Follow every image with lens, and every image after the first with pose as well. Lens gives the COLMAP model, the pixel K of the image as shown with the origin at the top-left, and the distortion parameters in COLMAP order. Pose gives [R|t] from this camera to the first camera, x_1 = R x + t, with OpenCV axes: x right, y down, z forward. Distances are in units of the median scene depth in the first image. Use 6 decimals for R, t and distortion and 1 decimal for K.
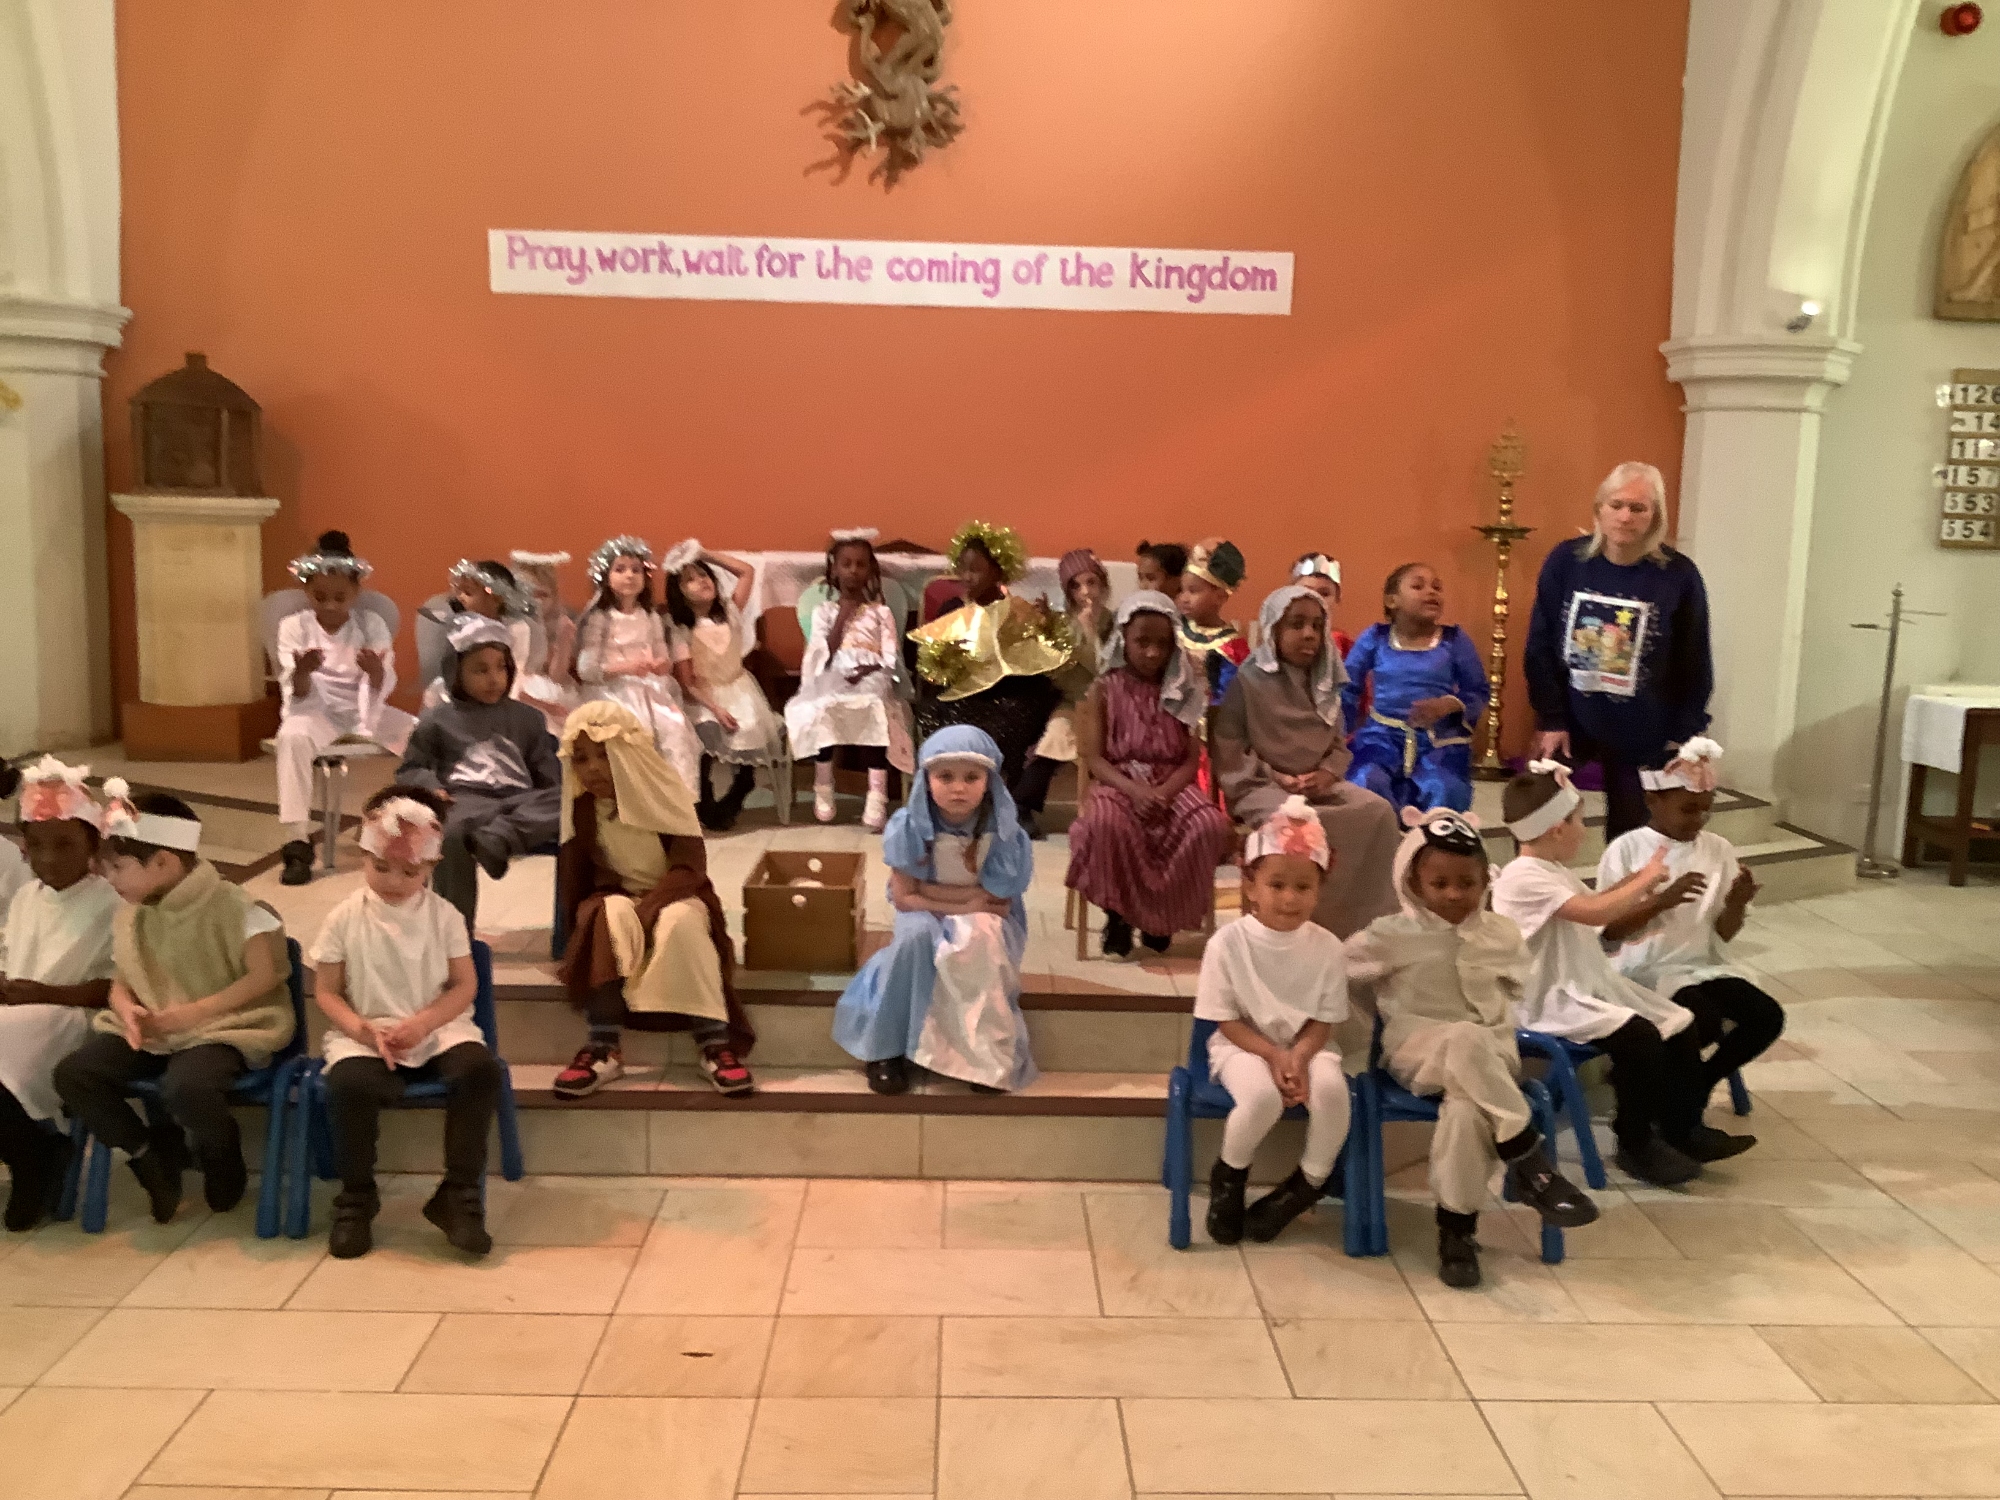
lens RADIAL K [[1814.4, 0, 1000.8], [0, 1814.4, 752.8], [0, 0, 1]] dist [-0.001771, 0.000000]
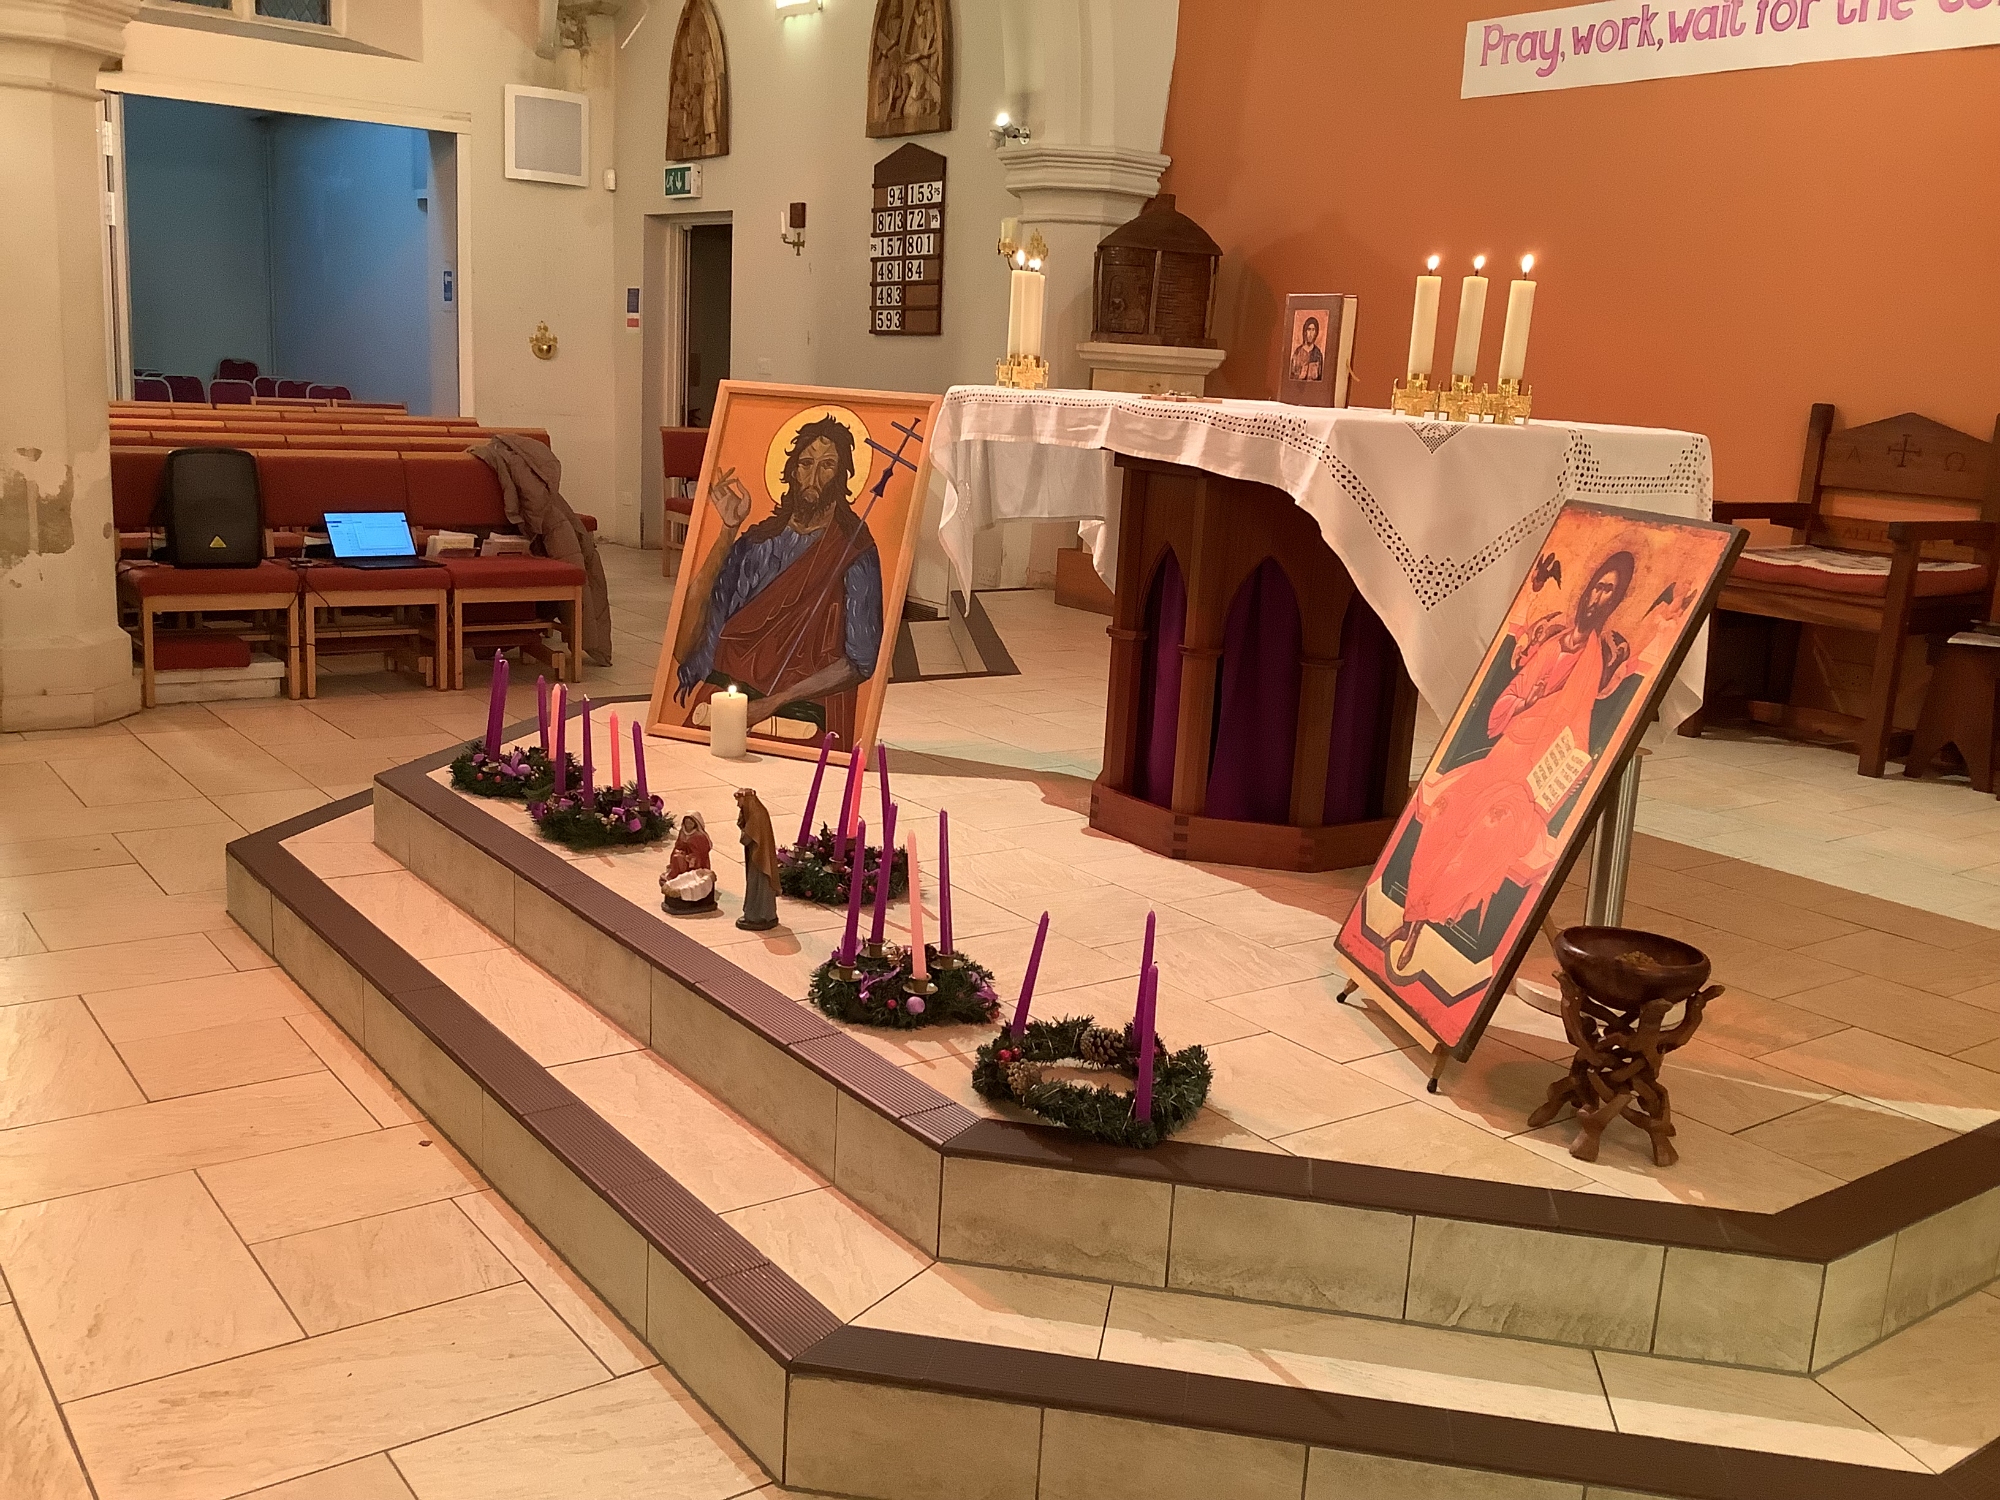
lens RADIAL K [[1814.4, 0, 999.5], [0, 1814.4, 746.5], [0, 0, 1]] dist [-0.001771, 0.000000]
pose [[0.578113, 0.174637, -0.797049, 0.306305], [-0.147219, 0.983121, 0.108625, -0.023791], [0.802566, 0.054543, 0.594065, 0.360030]]
